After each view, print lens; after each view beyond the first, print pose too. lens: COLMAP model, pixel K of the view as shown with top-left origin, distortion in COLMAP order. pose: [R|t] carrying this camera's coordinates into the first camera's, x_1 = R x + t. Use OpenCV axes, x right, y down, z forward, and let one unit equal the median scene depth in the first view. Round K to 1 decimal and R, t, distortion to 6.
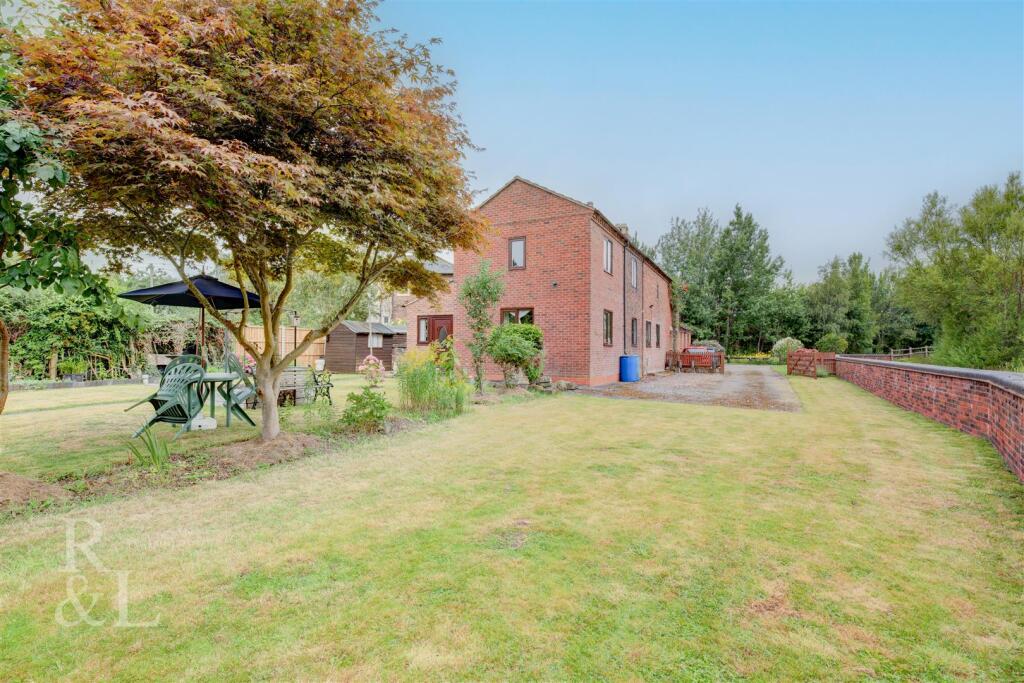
lens RADIAL K [[461.0, 0, 510.2], [0, 461.0, 341.7], [0, 0, 1]] dist [-0.001112, -0.000015]
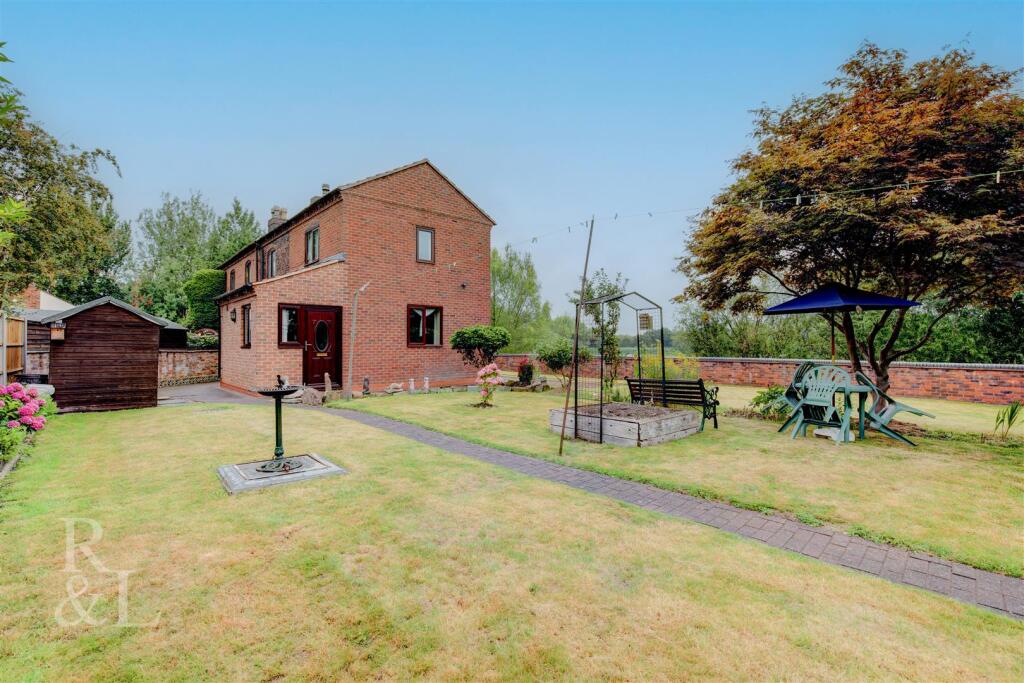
lens RADIAL K [[461.0, 0, 510.6], [0, 461.0, 343.0], [0, 0, 1]] dist [-0.001112, -0.000015]
pose [[0.380166, -0.000595, 0.924918, -0.752386], [-0.002403, 0.999996, 0.001630, -0.002220], [-0.924915, -0.002842, 0.380163, 0.503113]]
